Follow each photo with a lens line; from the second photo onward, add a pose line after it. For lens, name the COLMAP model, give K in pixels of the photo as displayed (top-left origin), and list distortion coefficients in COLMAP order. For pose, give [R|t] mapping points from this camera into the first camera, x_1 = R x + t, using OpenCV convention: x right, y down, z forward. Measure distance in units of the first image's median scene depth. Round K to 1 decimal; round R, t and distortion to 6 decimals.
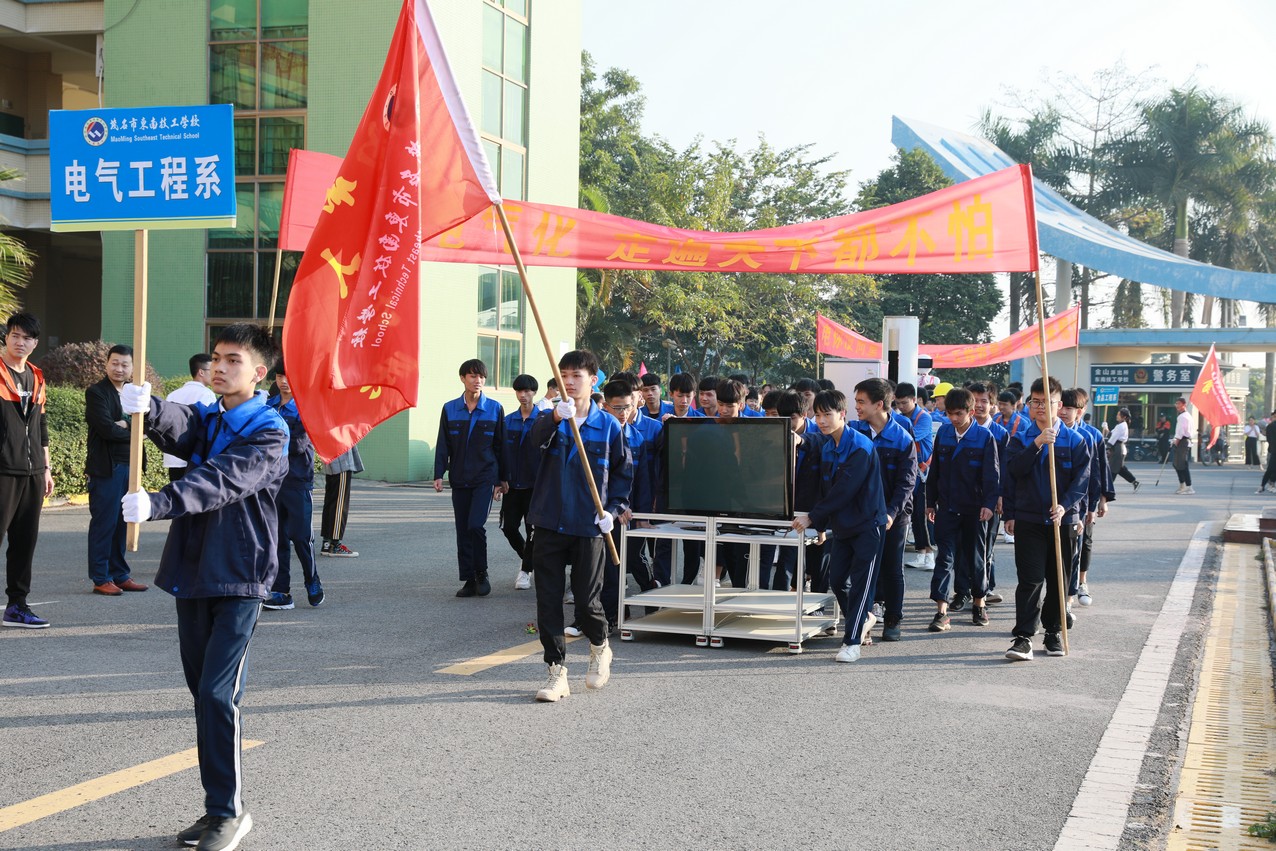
lens RADIAL K [[1747.4, 0, 638.0], [0, 1747.4, 425.5], [0, 0, 1]] dist [0.103854, 0.069824]
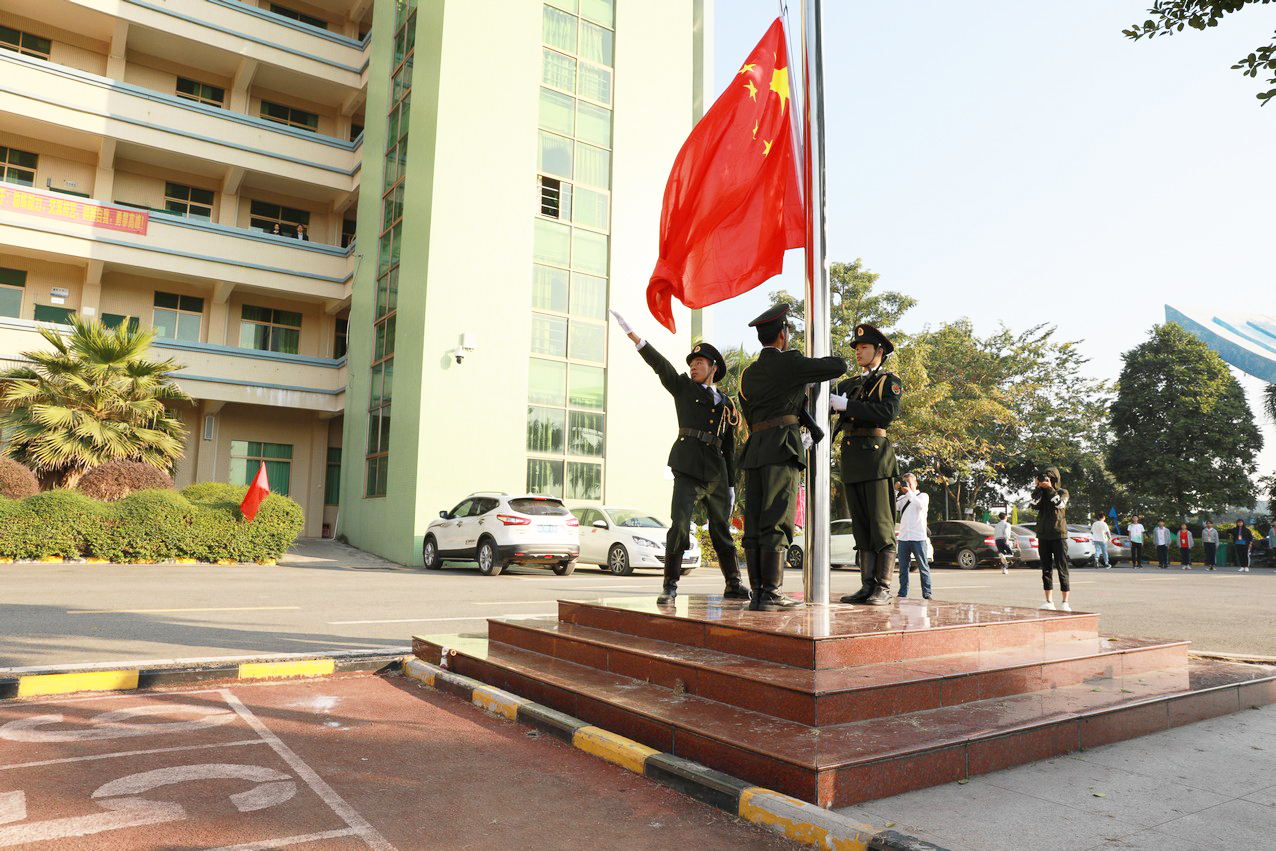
lens RADIAL K [[865.8, 0, 638.0], [0, 865.8, 425.5], [0, 0, 1]] dist [-0.107216, 0.085616]
pose [[0.807825, -0.083635, -0.583459, 0.194467], [-0.006899, 0.988473, -0.151242, 0.012050], [0.589382, 0.126202, 0.797936, 0.288465]]
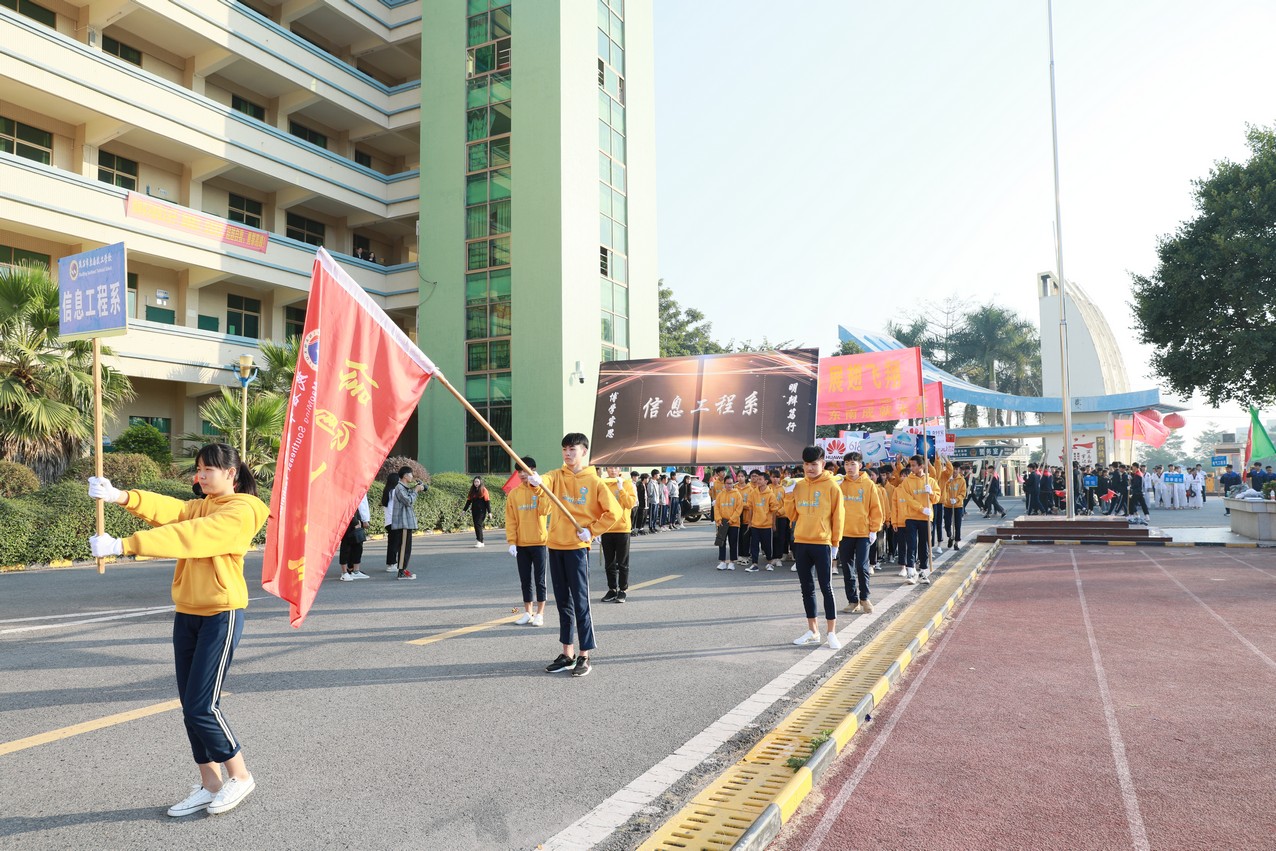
lens RADIAL K [[868.9, 0, 638.0], [0, 868.9, 425.5], [0, 0, 1]] dist [-0.111864, 0.094421]
pose [[0.992013, -0.044258, -0.118115, 0.033334], [0.035464, 0.996512, -0.075544, 0.000202], [0.121047, 0.070752, 0.990122, 0.029007]]
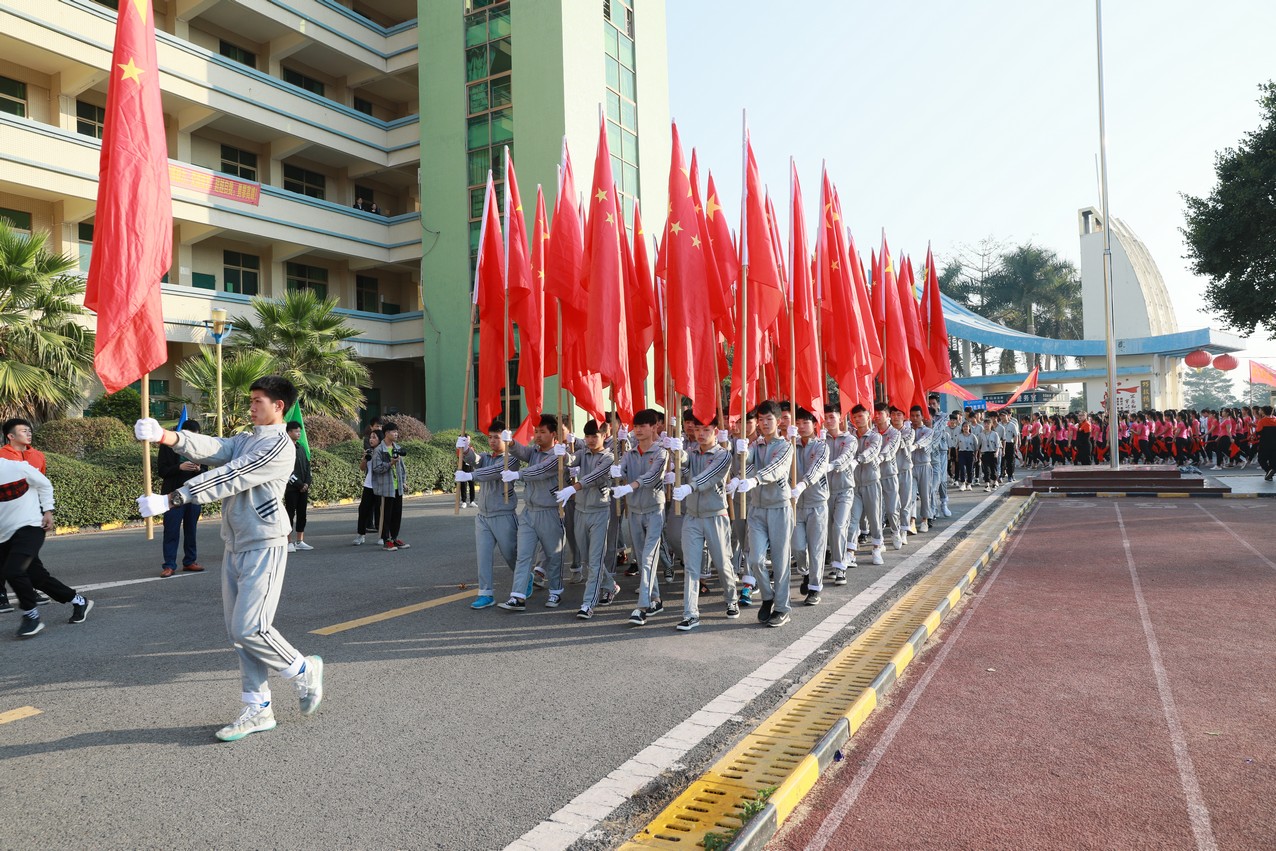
lens RADIAL K [[865.8, 0, 638.0], [0, 865.8, 425.5], [0, 0, 1]] dist [-0.107216, 0.085616]
pose [[0.985315, -0.056671, -0.161066, 0.041726], [0.053398, 0.998271, -0.024581, 0.000508], [0.162181, 0.015619, 0.986637, 0.054690]]
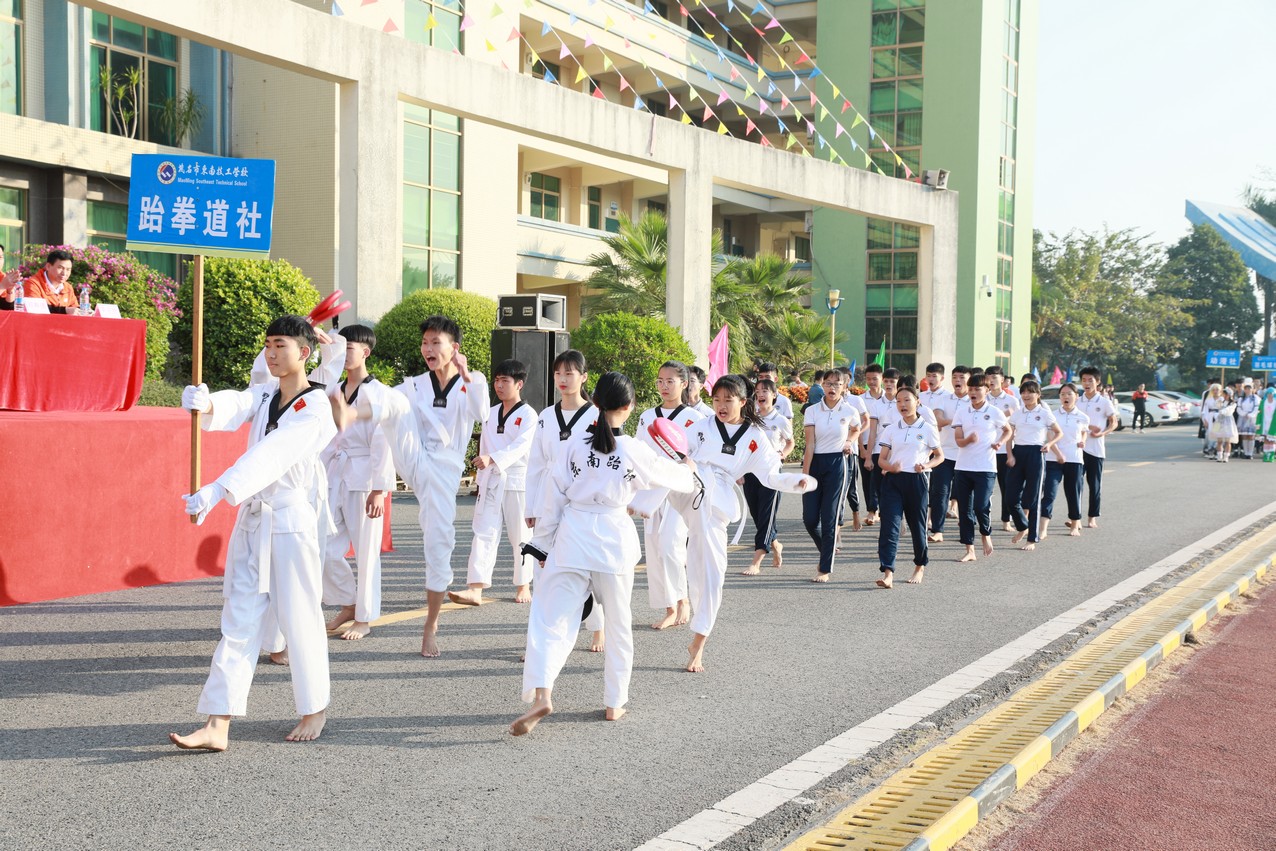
lens RADIAL K [[1521.9, 0, 638.0], [0, 1521.9, 425.5], [0, 0, 1]] dist [0.038906, 0.151278]
pose [[0.986769, -0.002413, -0.162117, -0.114940], [0.004459, 0.999915, 0.012257, 0.002331], [0.162074, -0.012818, 0.986695, -0.420214]]
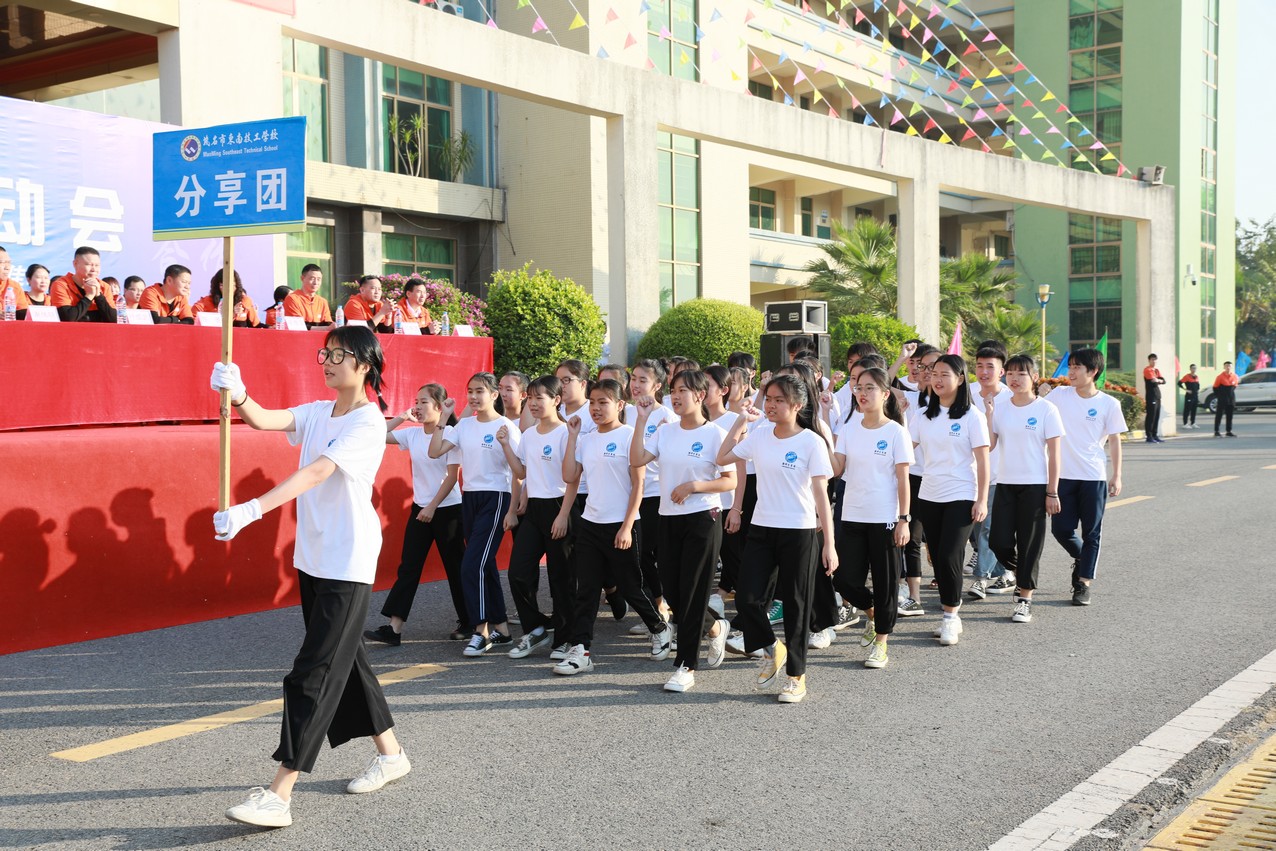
lens RADIAL K [[1428.6, 0, 638.0], [0, 1428.6, 425.5], [0, 0, 1]] dist [0.012951, 0.181421]
pose [[0.956839, -0.026796, -0.289380, -0.129140], [0.031760, 0.999418, 0.012470, 0.001969], [0.288877, -0.021122, 0.957133, -0.434258]]
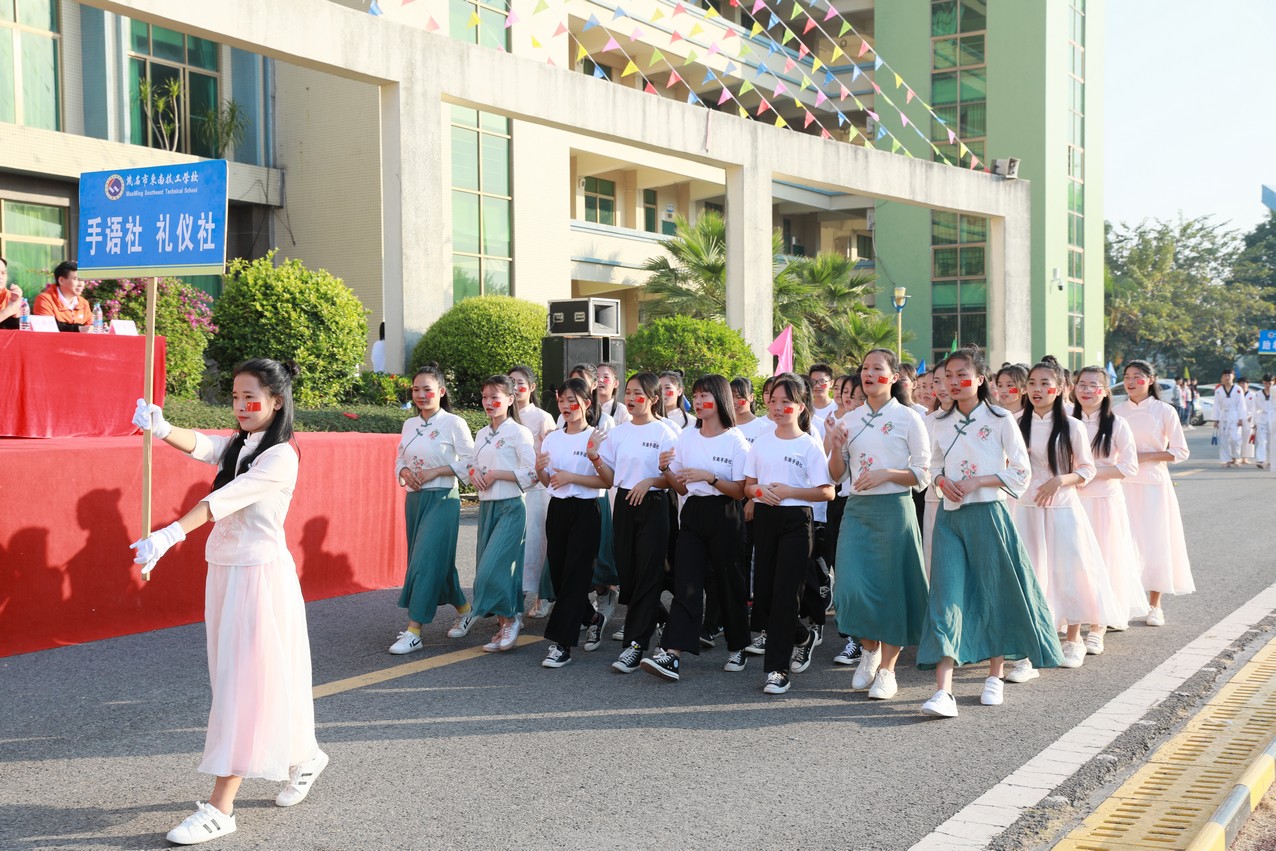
lens RADIAL K [[1521.9, 0, 638.0], [0, 1521.9, 425.5], [0, 0, 1]] dist [0.038906, 0.151278]
pose [[0.978880, -0.027028, -0.202639, -0.117714], [0.029189, 0.999544, 0.007680, 0.001715], [0.202339, -0.013432, 0.979223, -0.401457]]
